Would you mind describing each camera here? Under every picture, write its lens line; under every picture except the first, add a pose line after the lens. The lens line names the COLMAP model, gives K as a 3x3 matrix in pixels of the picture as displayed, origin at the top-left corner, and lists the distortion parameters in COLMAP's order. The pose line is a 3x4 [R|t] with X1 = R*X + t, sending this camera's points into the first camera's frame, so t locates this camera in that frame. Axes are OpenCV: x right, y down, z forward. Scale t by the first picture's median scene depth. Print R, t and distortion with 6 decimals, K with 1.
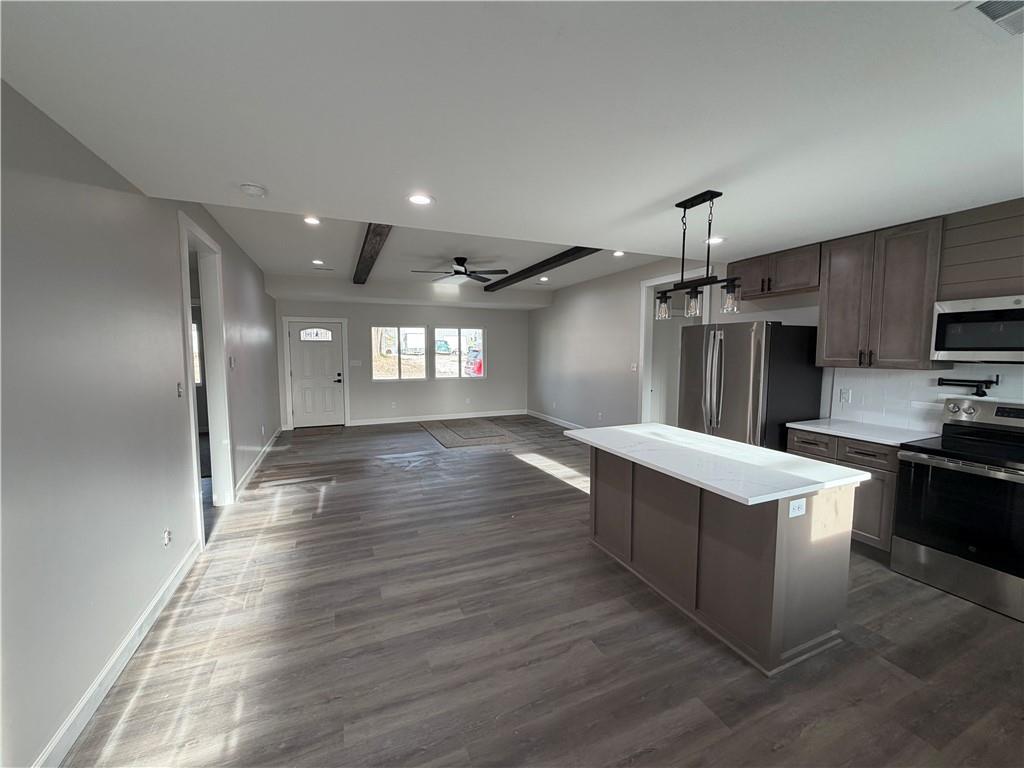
lens RADIAL K [[406.9, 0, 512.0], [0, 406.9, 384.0], [0, 0, 1]] dist [-0.000480, -0.000025]
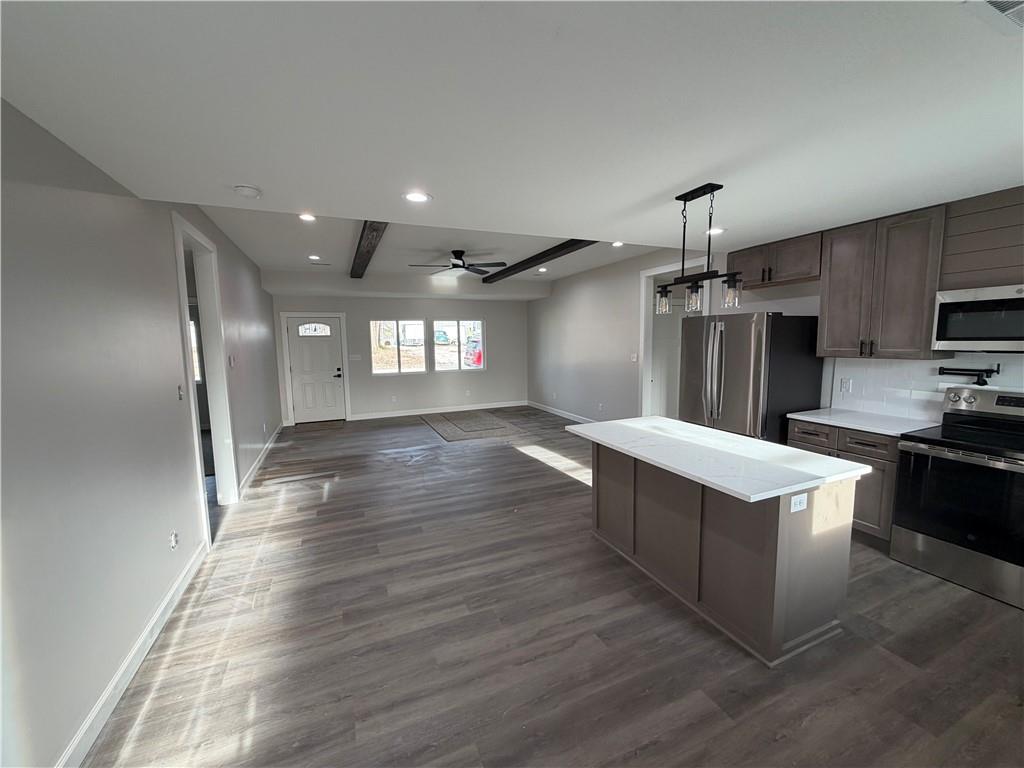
lens RADIAL K [[406.9, 0, 512.0], [0, 406.9, 384.0], [0, 0, 1]] dist [-0.000480, -0.000025]
pose [[0.999851, -0.017255, 0.000623, -0.003081], [0.017231, 0.999477, 0.027373, -0.020232], [-0.001095, -0.027358, 0.999625, 0.000706]]
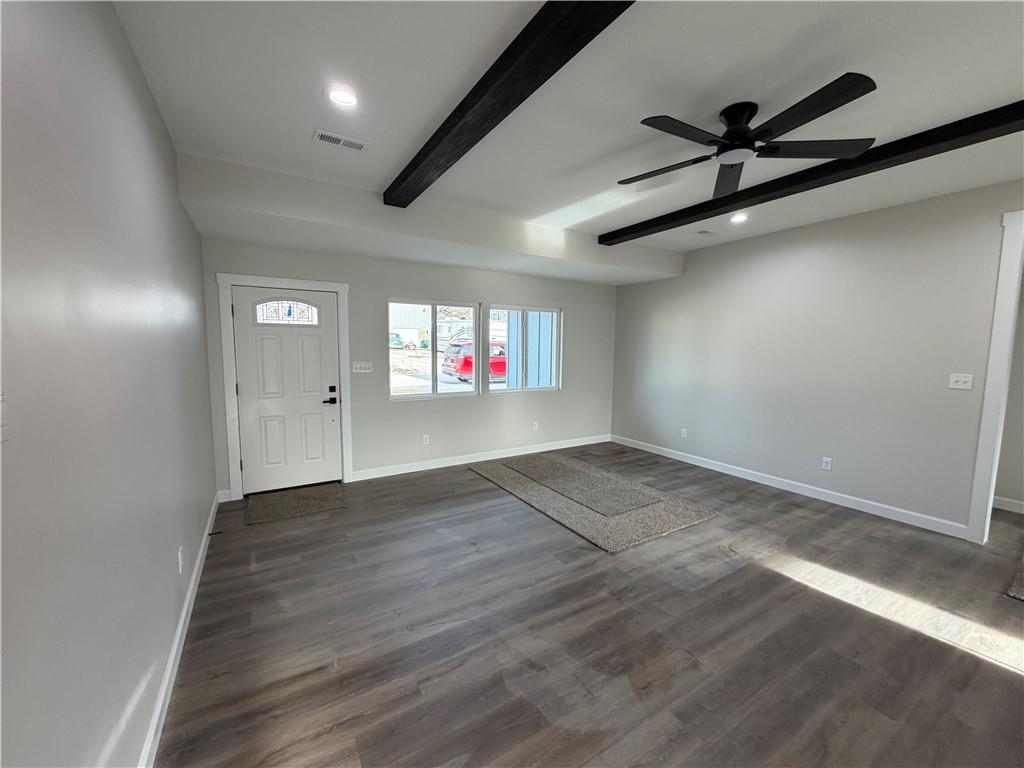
lens RADIAL K [[406.9, 0, 512.0], [0, 406.9, 384.0], [0, 0, 1]] dist [-0.000480, -0.000025]
pose [[0.989235, -0.005417, 0.146238, -0.756577], [0.003490, 0.999904, 0.013432, -0.100832], [-0.146296, -0.012777, 0.989158, 1.220551]]
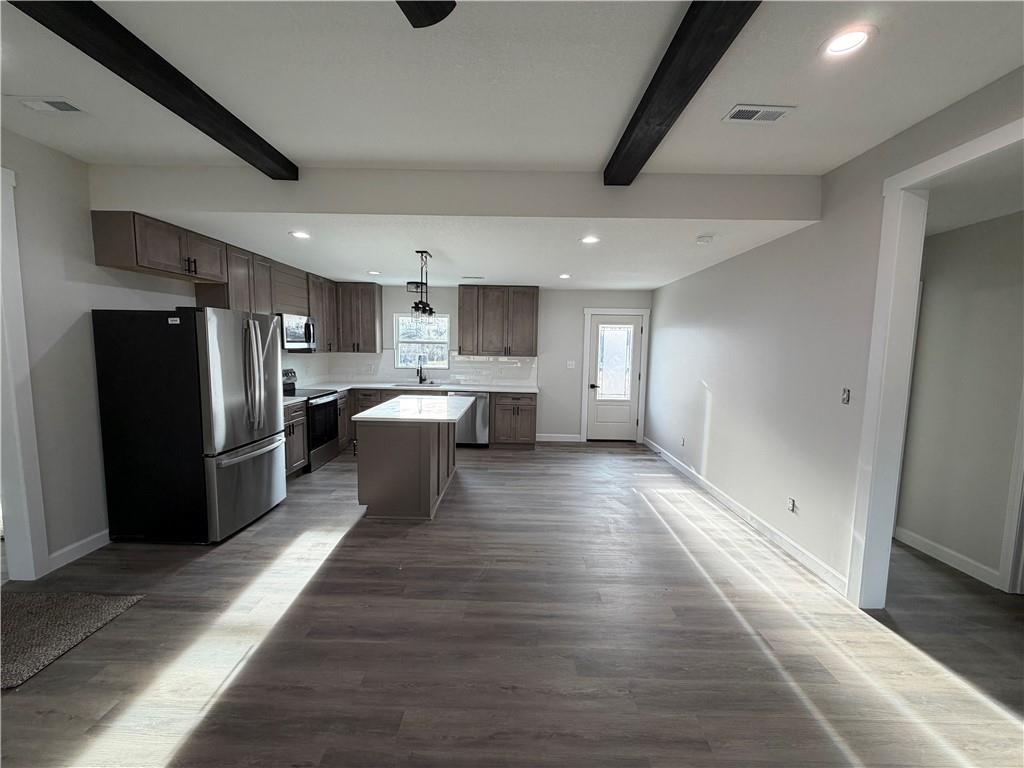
lens RADIAL K [[406.9, 0, 512.0], [0, 406.9, 384.0], [0, 0, 1]] dist [-0.000480, -0.000025]
pose [[-0.912782, -0.052243, 0.405092, -0.494430], [0.019273, 0.985173, 0.170480, -0.177986], [-0.407992, 0.163419, -0.898241, 2.101853]]
